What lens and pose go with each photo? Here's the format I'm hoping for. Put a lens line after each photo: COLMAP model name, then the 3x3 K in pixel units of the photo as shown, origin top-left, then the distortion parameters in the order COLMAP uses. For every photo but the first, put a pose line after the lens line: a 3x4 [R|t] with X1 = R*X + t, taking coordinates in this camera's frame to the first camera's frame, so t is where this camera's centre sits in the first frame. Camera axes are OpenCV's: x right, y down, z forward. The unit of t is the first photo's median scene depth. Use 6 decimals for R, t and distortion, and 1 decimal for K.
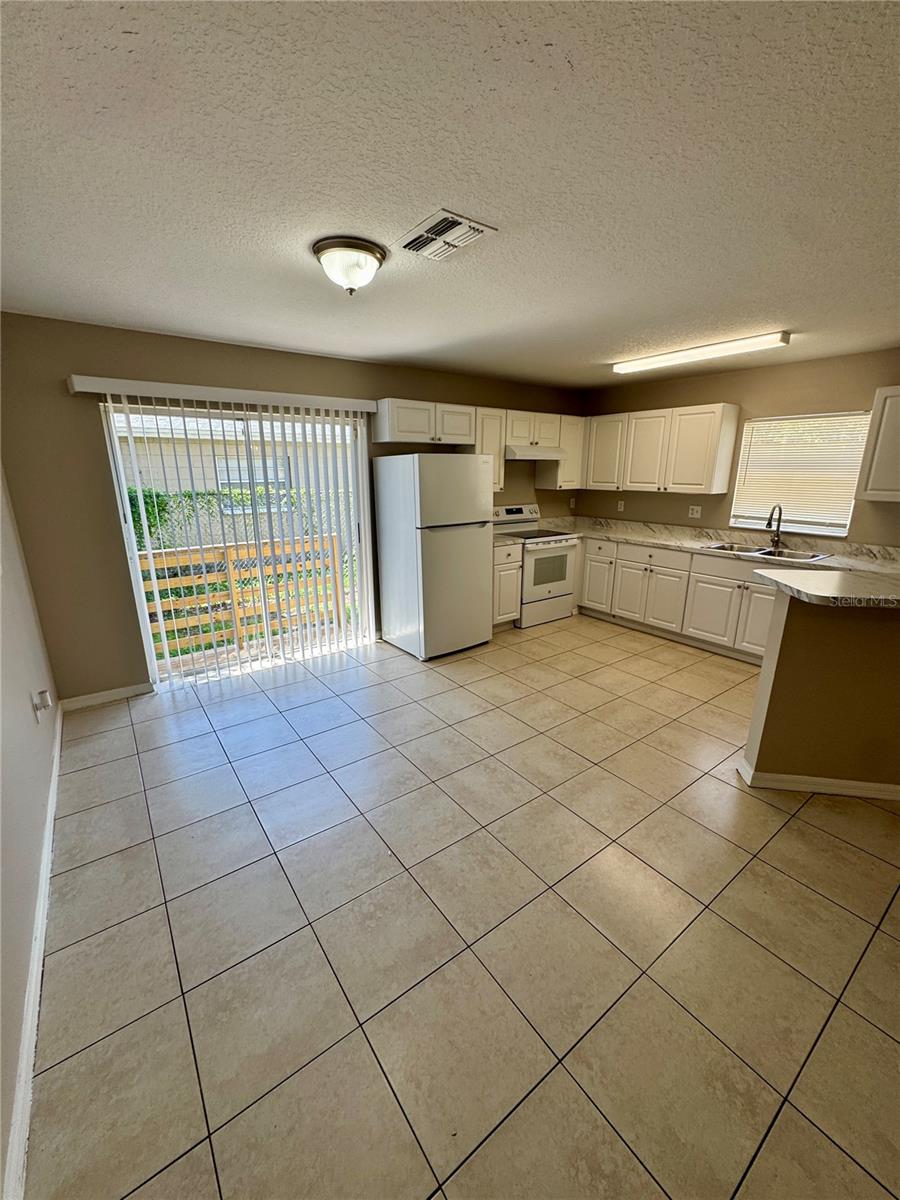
lens RADIAL K [[480.3, 0, 451.4], [0, 480.3, 600.1], [0, 0, 1]] dist [-0.003582, 0.001168]
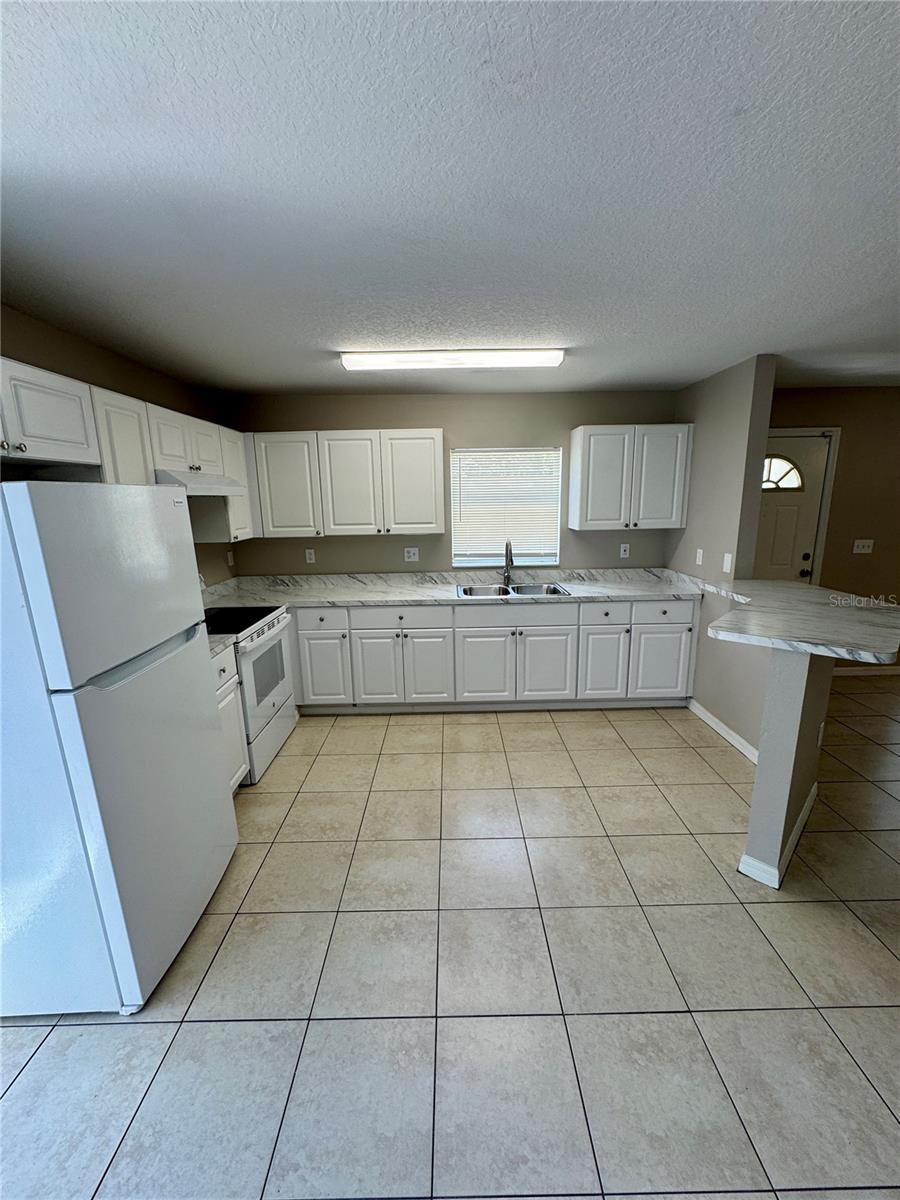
lens RADIAL K [[480.3, 0, 450.7], [0, 480.3, 600.6], [0, 0, 1]] dist [-0.003582, 0.001168]
pose [[0.590464, -0.181465, 0.786399, -0.133617], [0.233929, 0.971047, 0.048429, -0.133922], [-0.772418, 0.155365, 0.615818, 0.452338]]
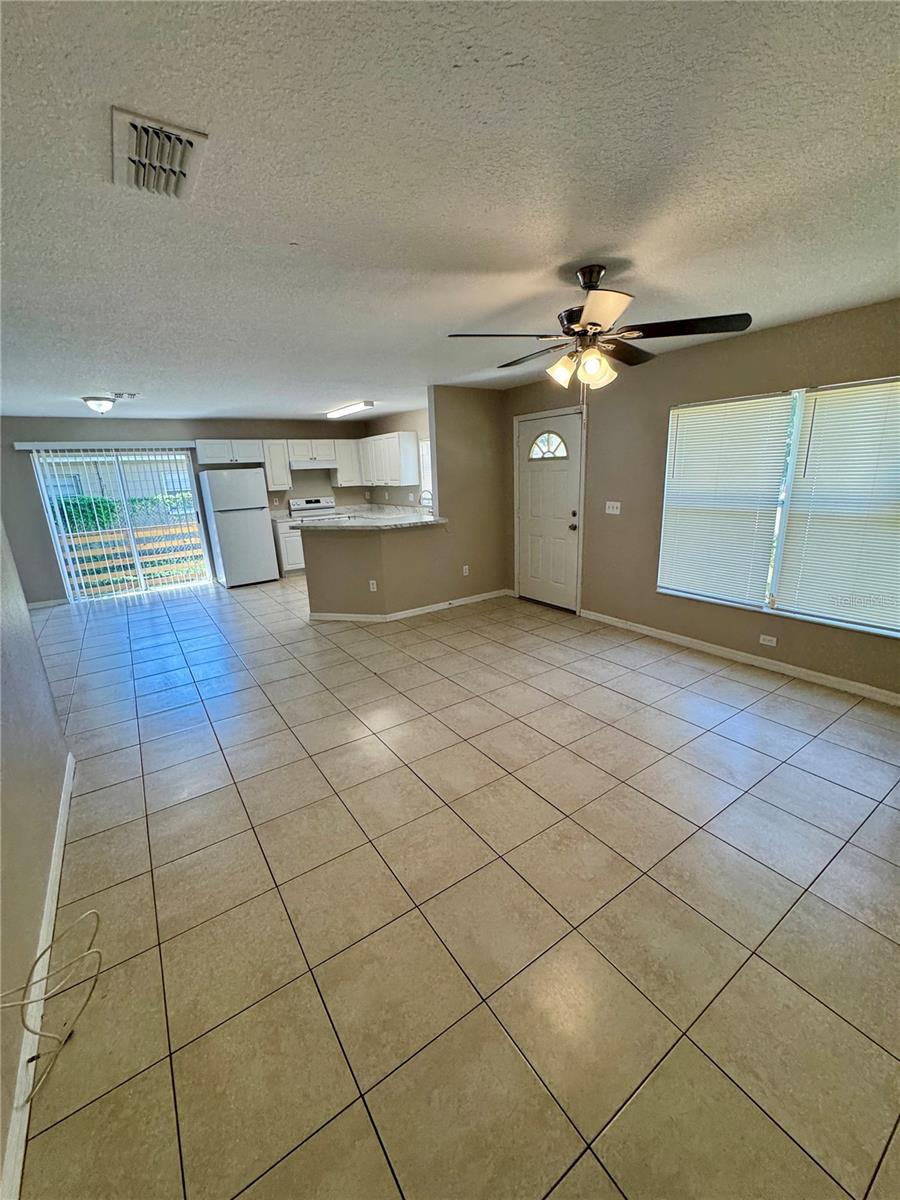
lens RADIAL K [[480.3, 0, 450.9], [0, 480.3, 596.2], [0, 0, 1]] dist [-0.003582, 0.001168]
pose [[0.998473, -0.029261, -0.046854, 0.725777], [0.028825, 0.999535, -0.009953, 0.171128], [0.047124, 0.008587, 0.998852, -0.609001]]
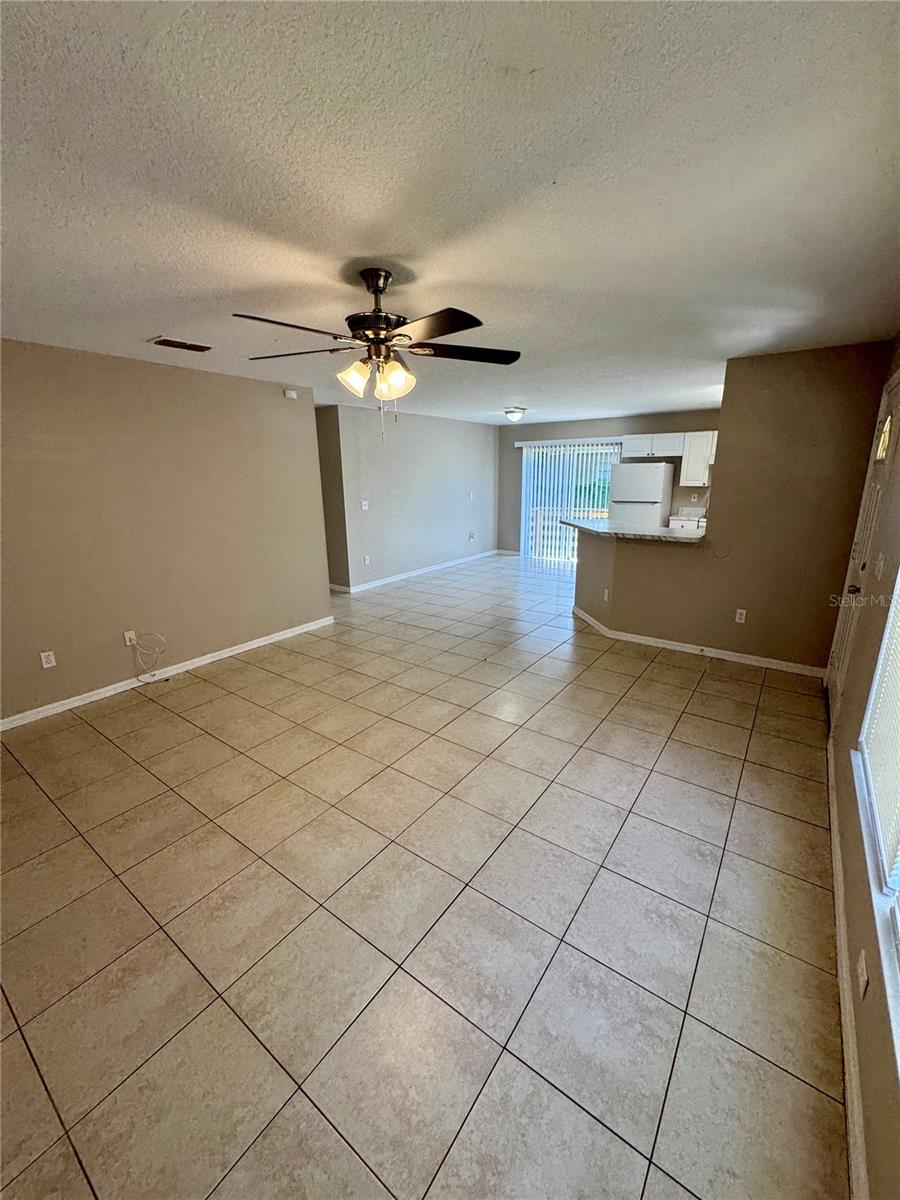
lens RADIAL K [[480.3, 0, 452.9], [0, 480.3, 597.1], [0, 0, 1]] dist [-0.003582, 0.001168]
pose [[0.305126, 0.237746, -0.922158, 1.342864], [-0.244498, 0.955434, 0.165425, 0.045398], [0.920391, 0.174990, 0.349656, -0.171733]]
